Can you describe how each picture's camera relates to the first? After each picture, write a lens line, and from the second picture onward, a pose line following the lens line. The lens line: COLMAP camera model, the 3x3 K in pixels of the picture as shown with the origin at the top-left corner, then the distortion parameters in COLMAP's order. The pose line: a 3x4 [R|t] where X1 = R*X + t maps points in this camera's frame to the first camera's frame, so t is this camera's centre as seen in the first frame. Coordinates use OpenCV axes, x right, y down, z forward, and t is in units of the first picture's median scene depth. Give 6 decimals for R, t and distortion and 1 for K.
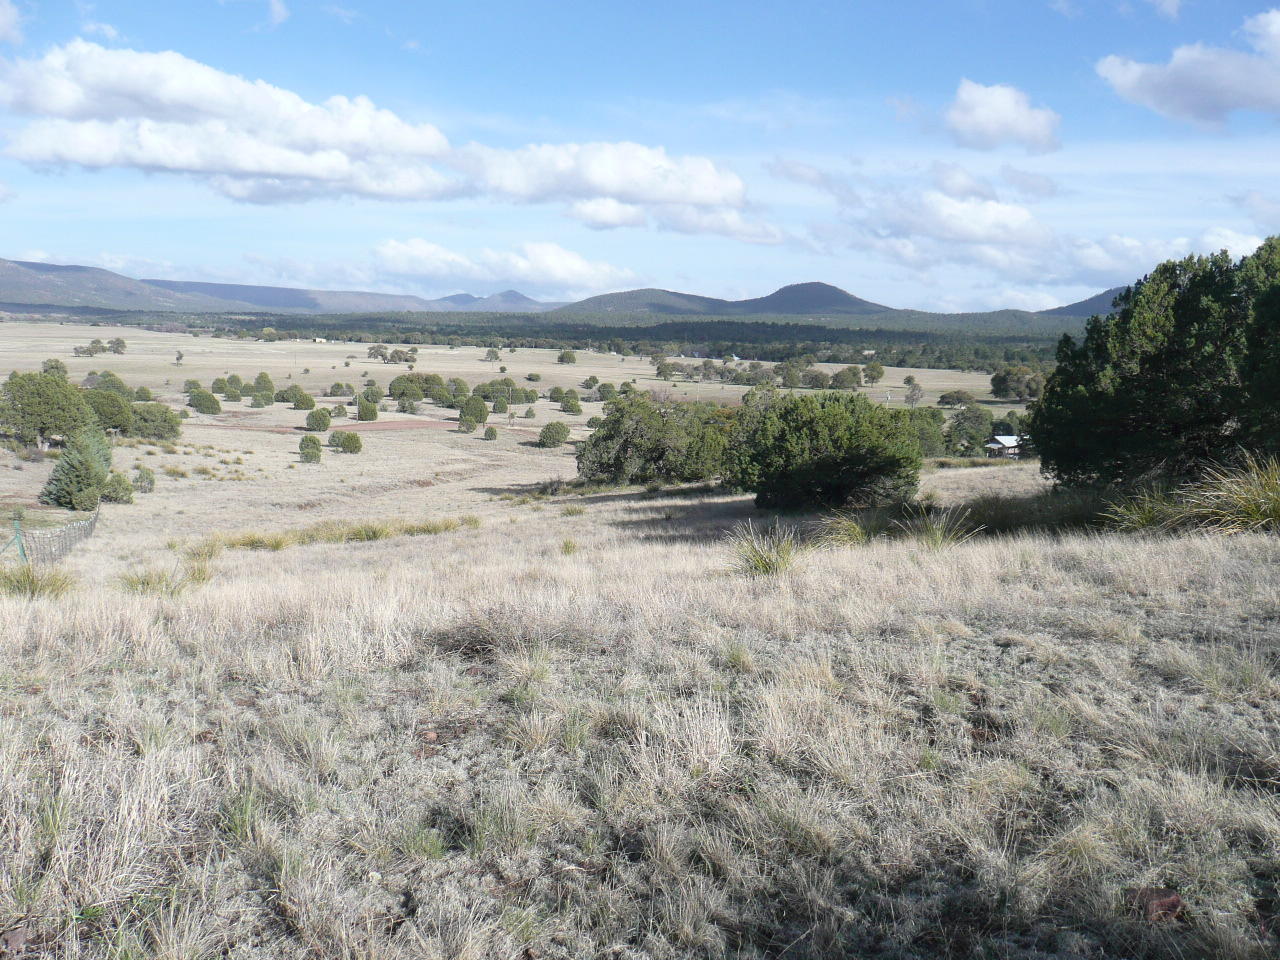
lens RADIAL K [[1074.5, 0, 639.6], [0, 1074.5, 479.5], [0, 0, 1]] dist [-0.018182, 0.011353]
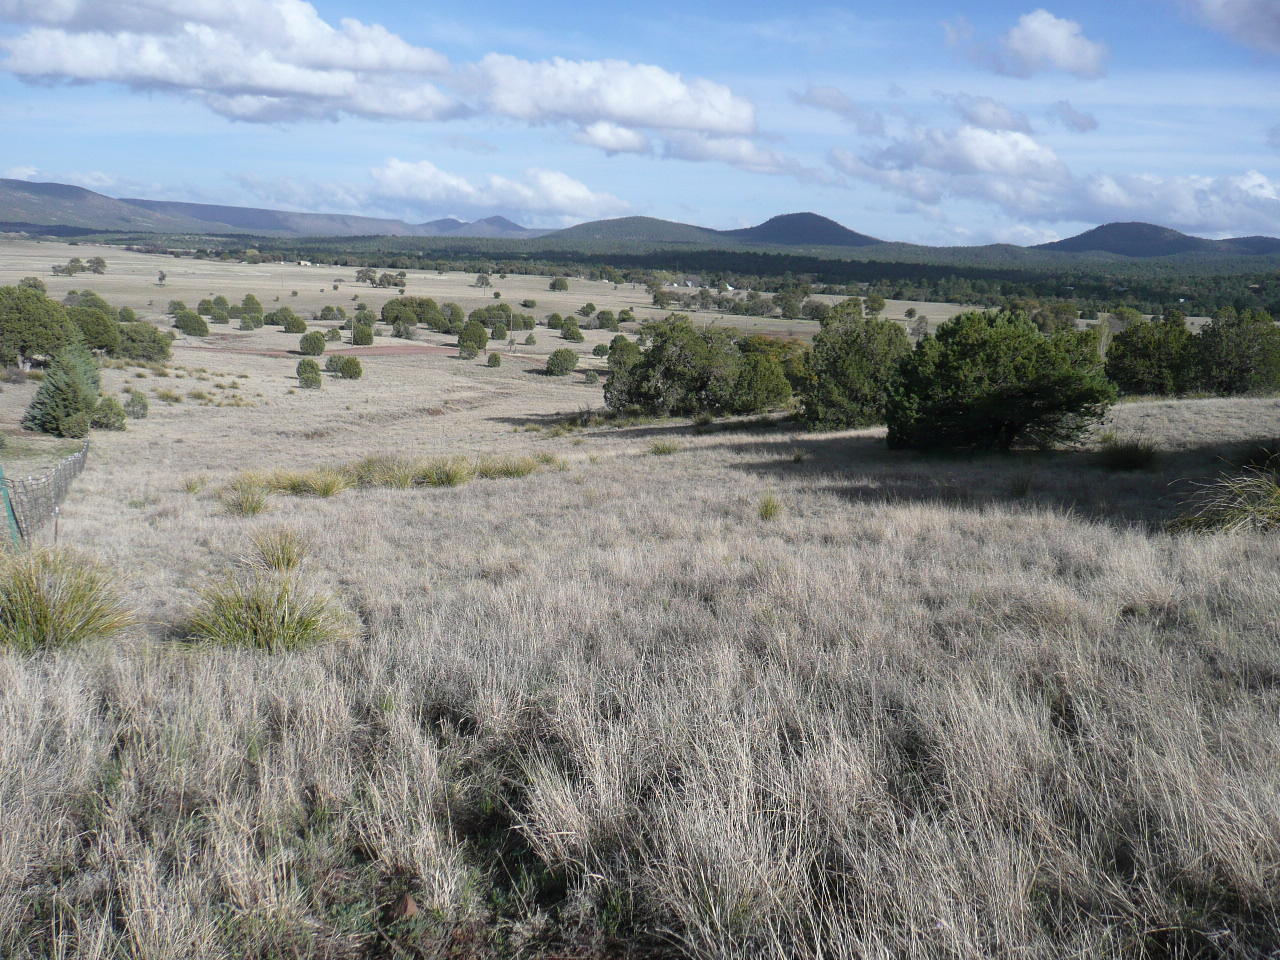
lens RADIAL K [[1074.5, 0, 643.1], [0, 1074.5, 472.2], [0, 0, 1]] dist [-0.018182, 0.011353]
pose [[0.999770, 0.012596, 0.017355, -0.008116], [-0.013578, 0.998240, 0.057720, -0.000083], [-0.016597, -0.057942, 0.998182, 0.013689]]
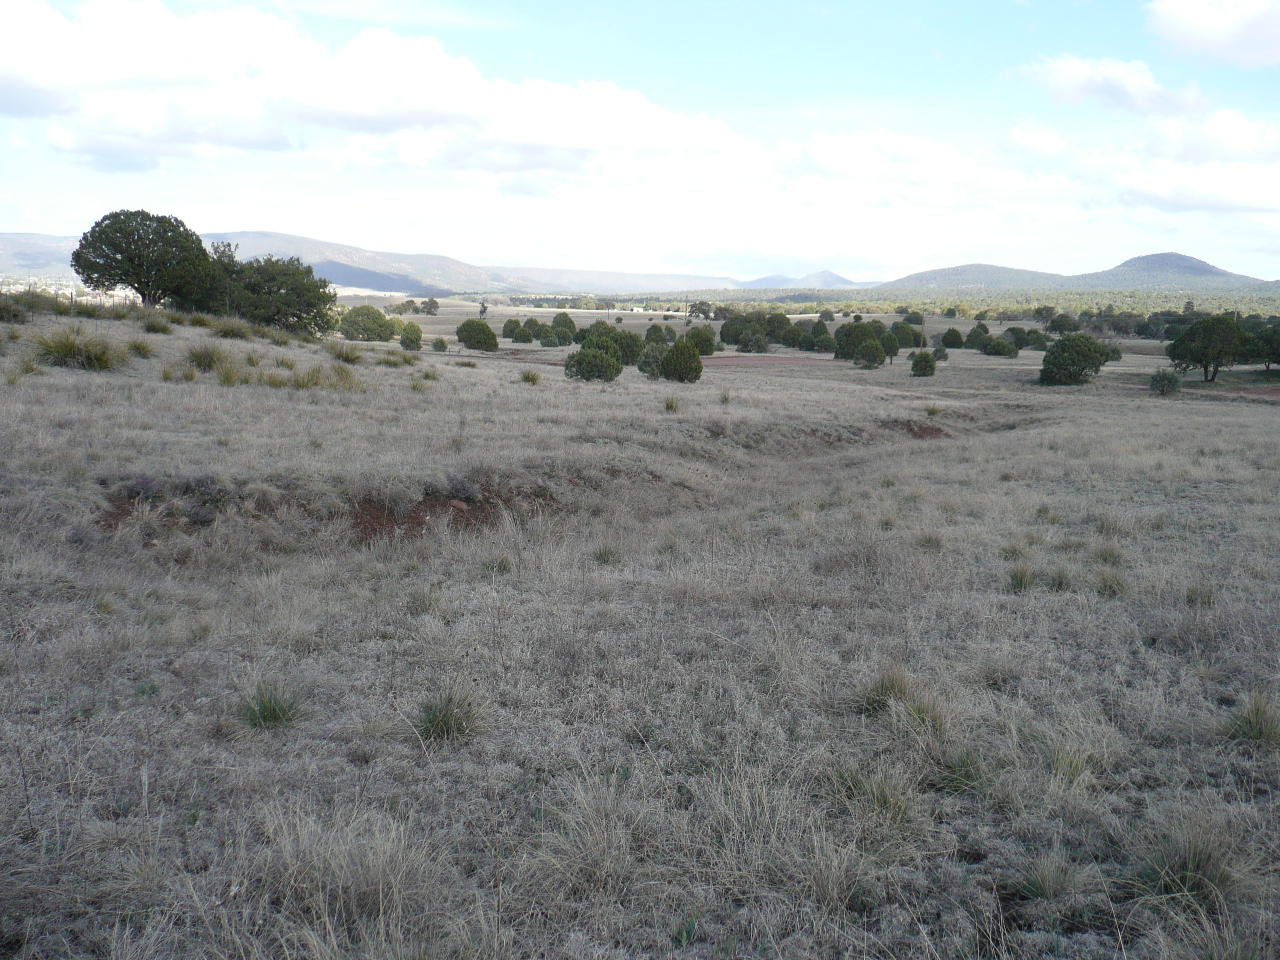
lens RADIAL K [[1074.5, 0, 638.0], [0, 1074.5, 478.5], [0, 0, 1]] dist [-0.018182, 0.011353]
pose [[0.959002, 0.034611, -0.281277, -0.046884], [-0.030266, 0.999346, 0.019779, 0.003253], [0.281778, -0.010455, 0.959423, 0.165850]]
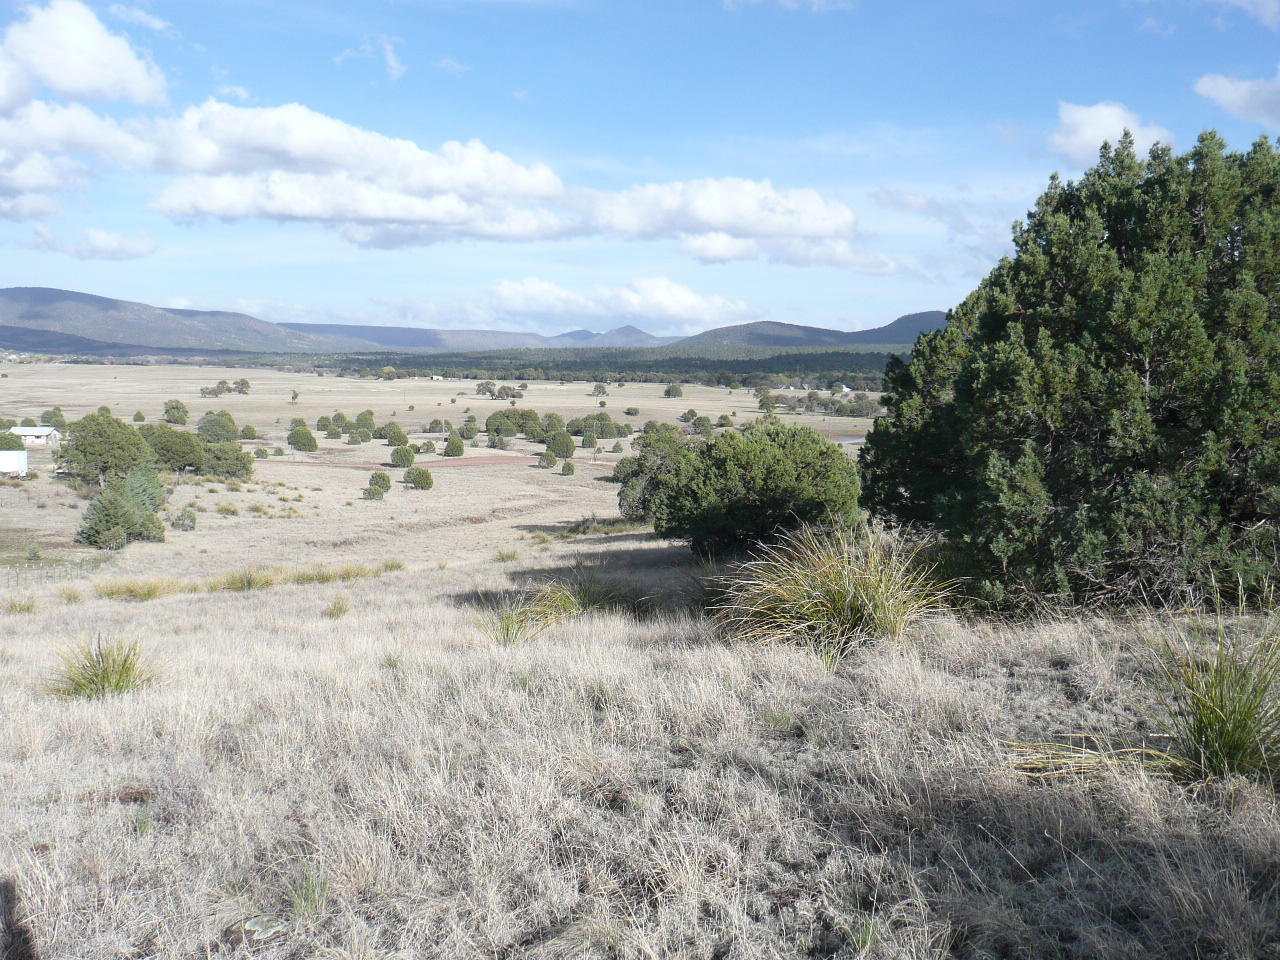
lens RADIAL K [[1074.5, 0, 641.6], [0, 1074.5, 461.9], [0, 0, 1]] dist [-0.018182, 0.011353]
pose [[0.994234, -0.007611, -0.106961, 0.013663], [0.002564, 0.998880, -0.047250, -0.000700], [0.107201, 0.046703, 0.993140, 0.007258]]
